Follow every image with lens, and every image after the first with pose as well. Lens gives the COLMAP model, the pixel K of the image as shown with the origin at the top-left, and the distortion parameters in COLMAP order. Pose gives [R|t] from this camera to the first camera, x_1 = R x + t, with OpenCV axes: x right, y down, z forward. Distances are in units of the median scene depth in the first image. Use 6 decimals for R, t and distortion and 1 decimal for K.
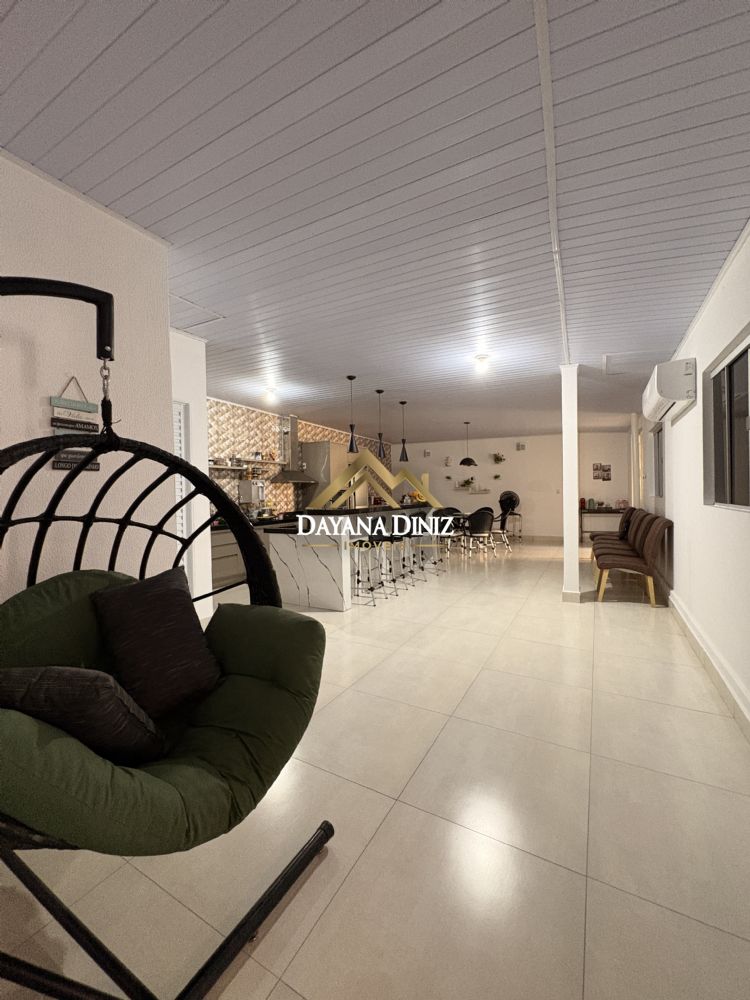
lens RADIAL K [[401.8, 0, 375.0], [0, 401.8, 500.0], [0, 0, 1]] dist [-0.001966, -0.000188]
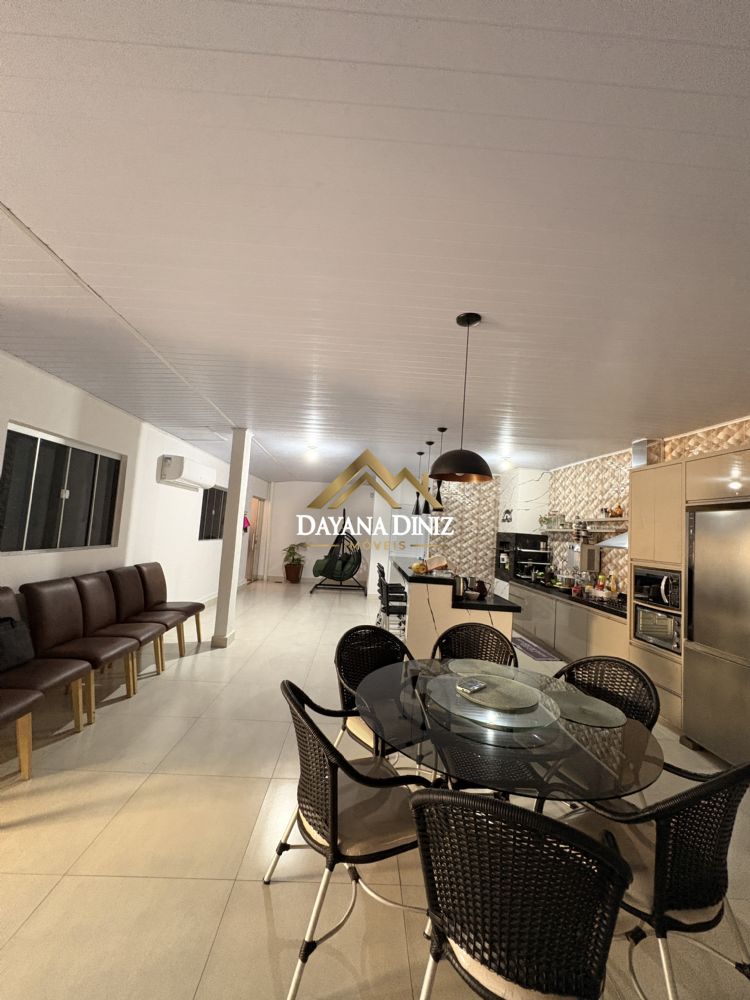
lens RADIAL K [[401.8, 0, 375.0], [0, 401.8, 500.0], [0, 0, 1]] dist [-0.001966, -0.000188]
pose [[-0.851144, -0.084198, -0.518135, 0.519475], [-0.066653, 0.996398, -0.052424, -0.069809], [0.520683, -0.010085, -0.853691, 1.522896]]
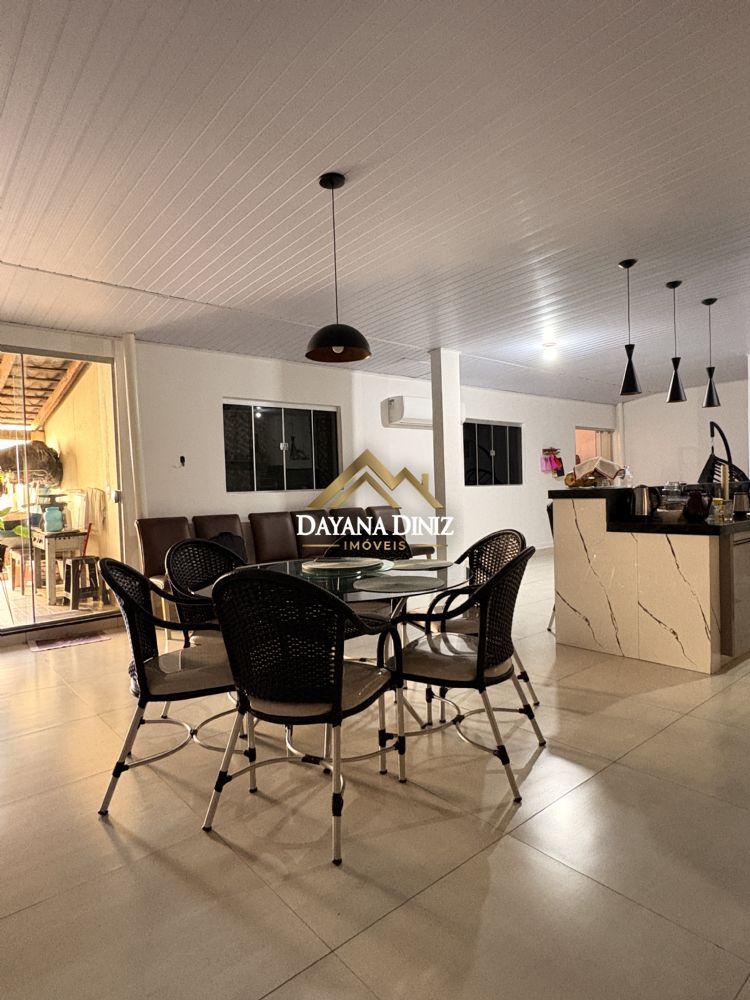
lens RADIAL K [[563.5, 0, 375.0], [0, 563.5, 500.0], [0, 0, 1]] dist [0.000059, -0.000006]
pose [[-0.930793, 0.038367, 0.363527, 0.119403], [0.052563, 0.998190, 0.029233, -0.009492], [-0.361747, 0.046318, -0.931125, 1.668761]]
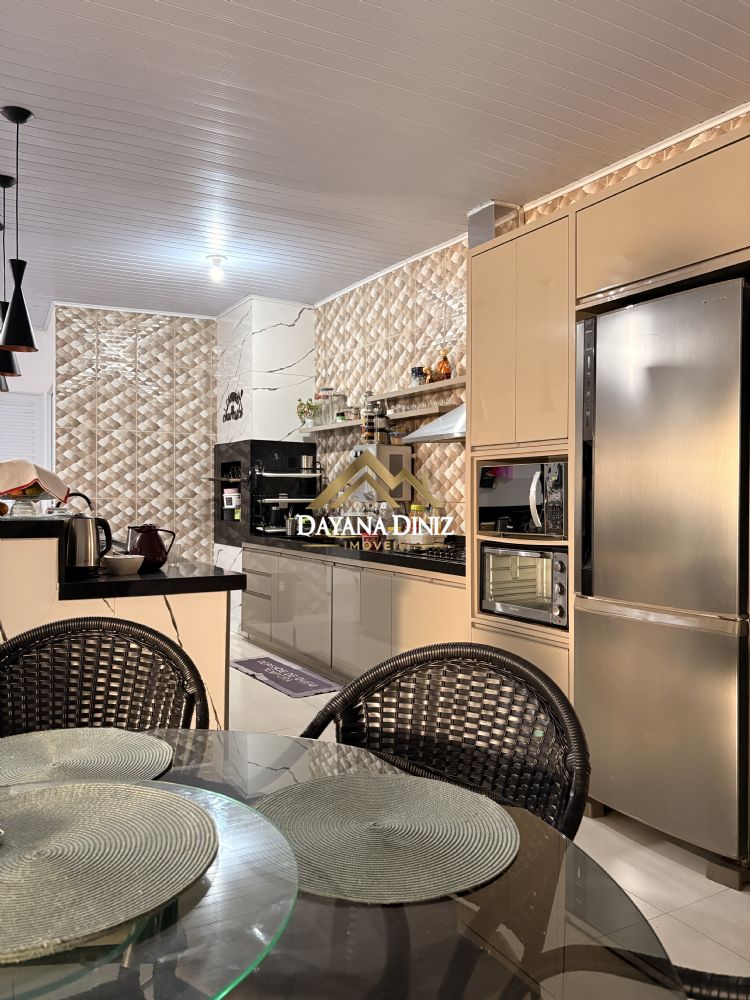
lens RADIAL K [[765.1, 0, 377.9], [0, 765.1, 504.7], [0, 0, 1]] dist [0.031034, -0.007216]
pose [[-0.523250, 0.022024, -0.851895, 0.360812], [-0.010758, 0.999416, 0.032446, -0.015487], [0.852112, 0.026141, -0.522707, 1.430923]]
